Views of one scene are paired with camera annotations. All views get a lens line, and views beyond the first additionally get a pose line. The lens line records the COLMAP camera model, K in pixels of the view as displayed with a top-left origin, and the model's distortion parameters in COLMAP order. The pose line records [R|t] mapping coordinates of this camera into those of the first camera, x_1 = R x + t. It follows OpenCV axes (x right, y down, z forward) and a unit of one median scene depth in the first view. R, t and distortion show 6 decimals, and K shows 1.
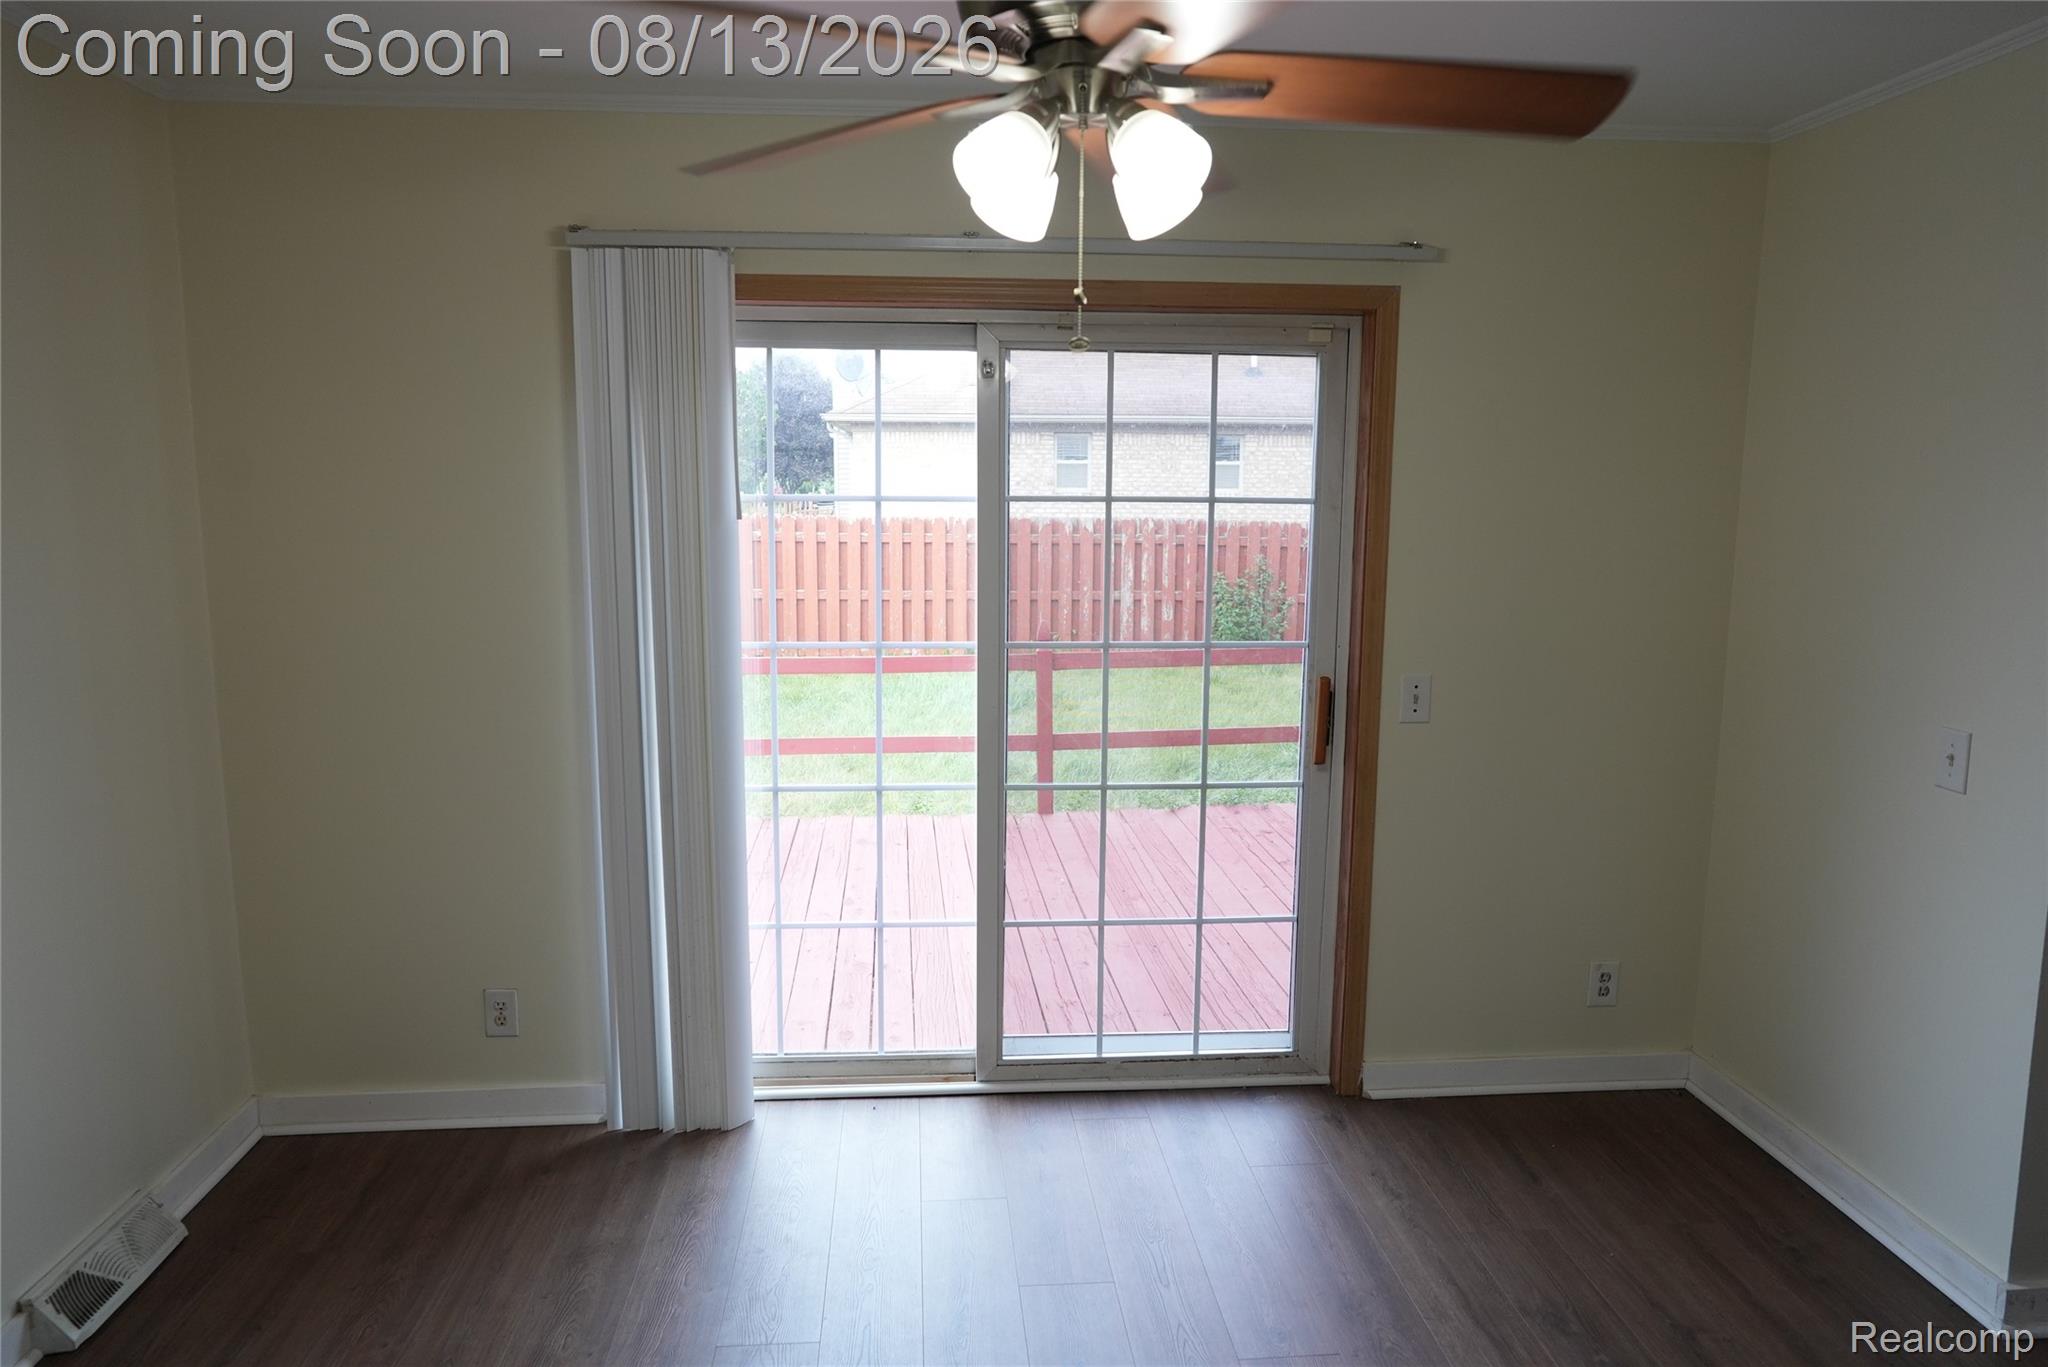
lens RADIAL K [[1366.4, 0, 1029.2], [0, 1366.4, 681.2], [0, 0, 1]] dist [-0.037401, 0.048583]
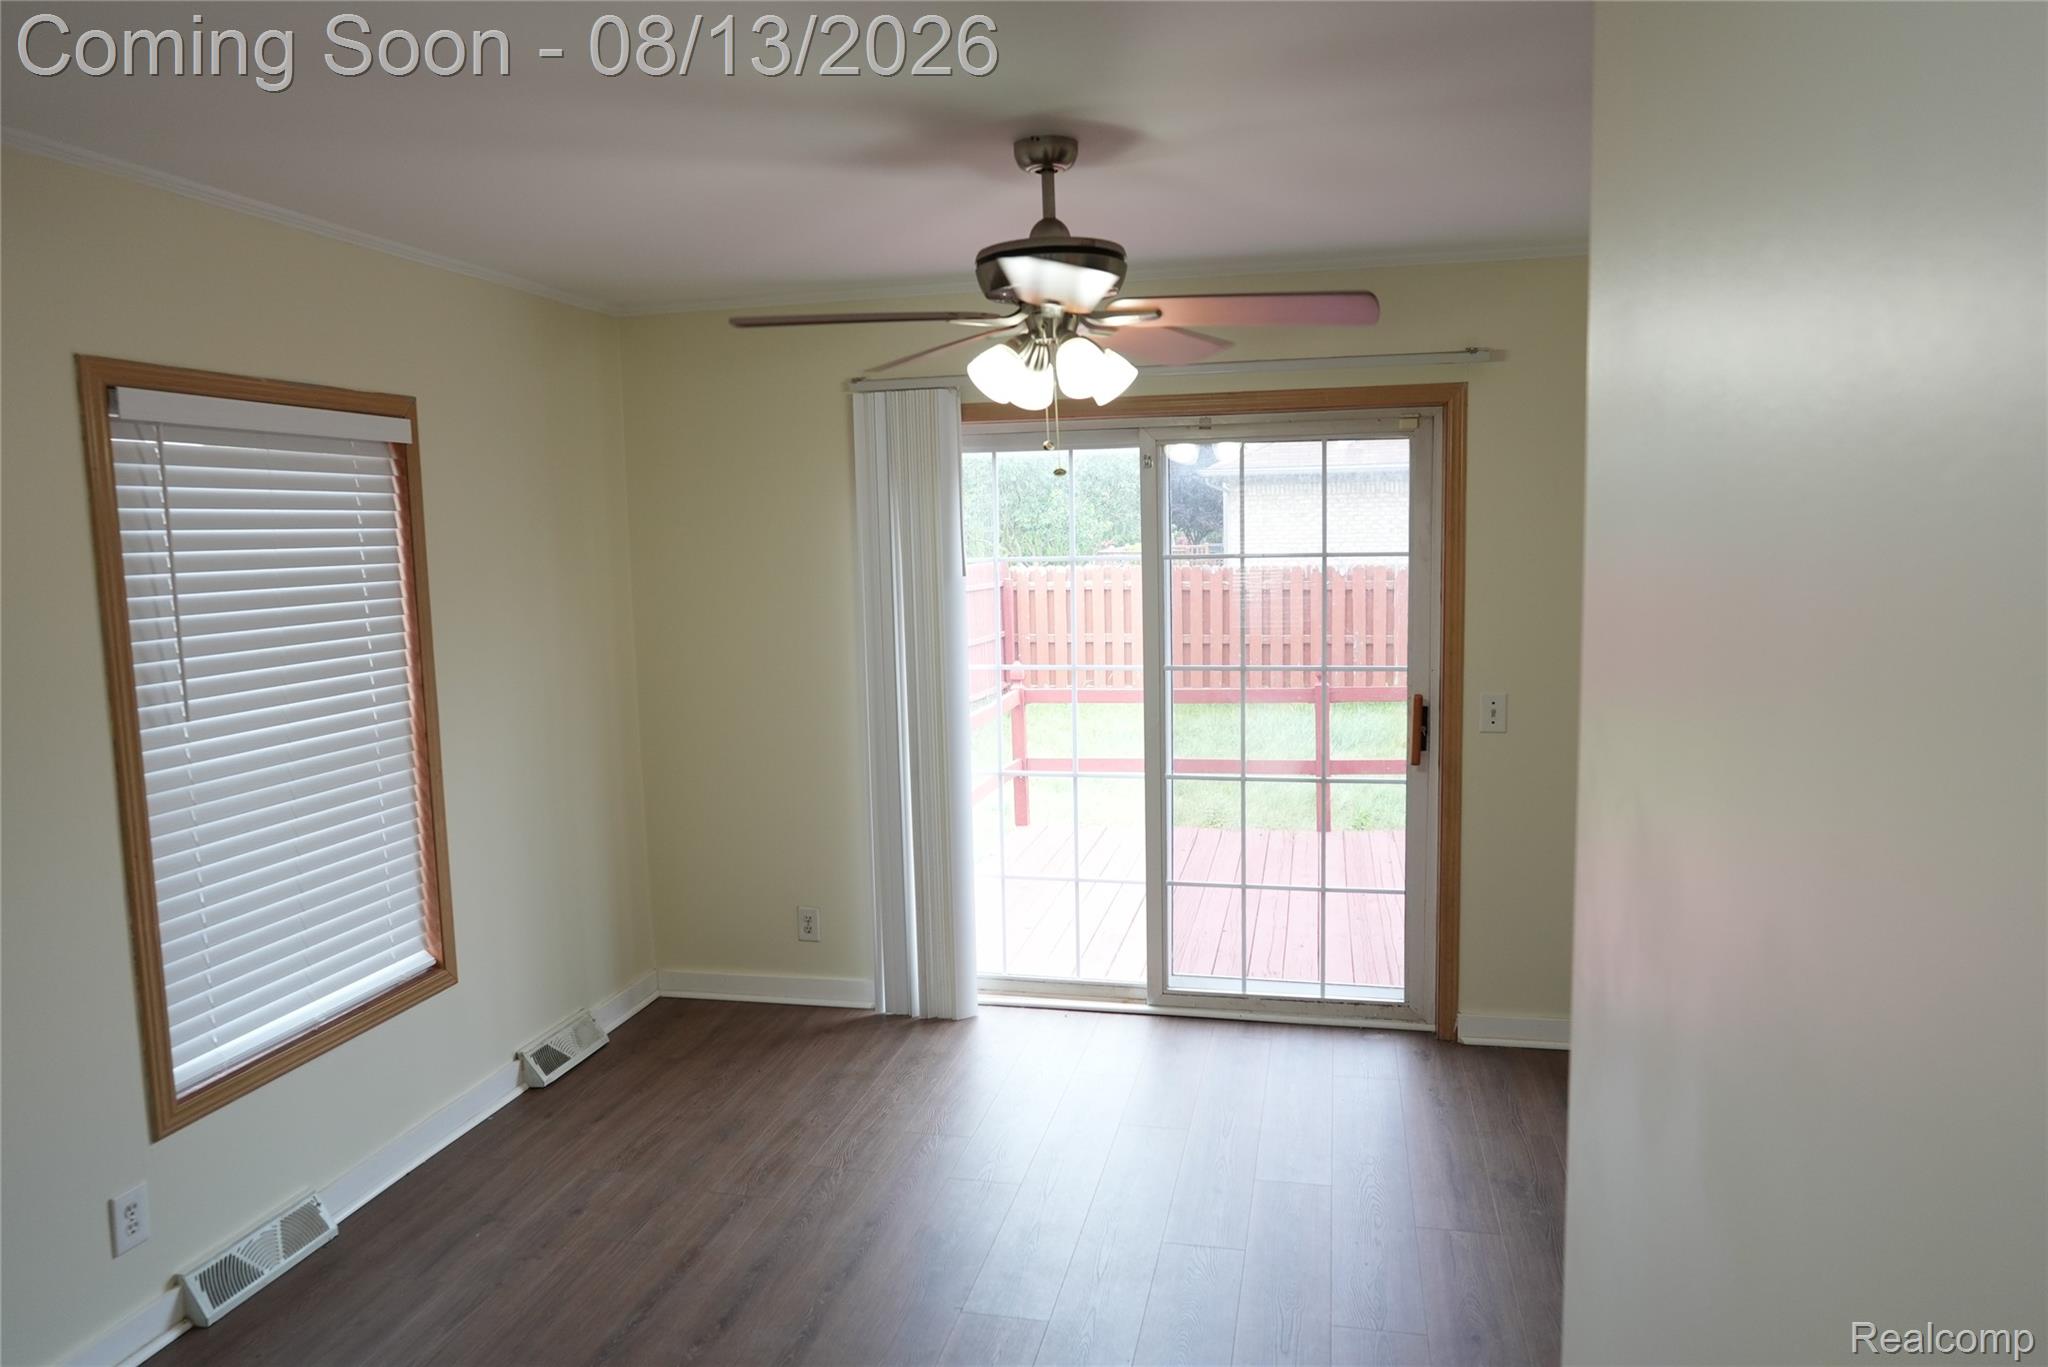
lens RADIAL K [[1366.4, 0, 1023.8], [0, 1366.4, 685.9], [0, 0, 1]] dist [-0.037401, 0.048583]
pose [[0.952508, 0.007286, -0.304427, 0.255394], [-0.017012, 0.999426, -0.029306, 0.032011], [0.304039, 0.033093, 0.952085, -0.295220]]
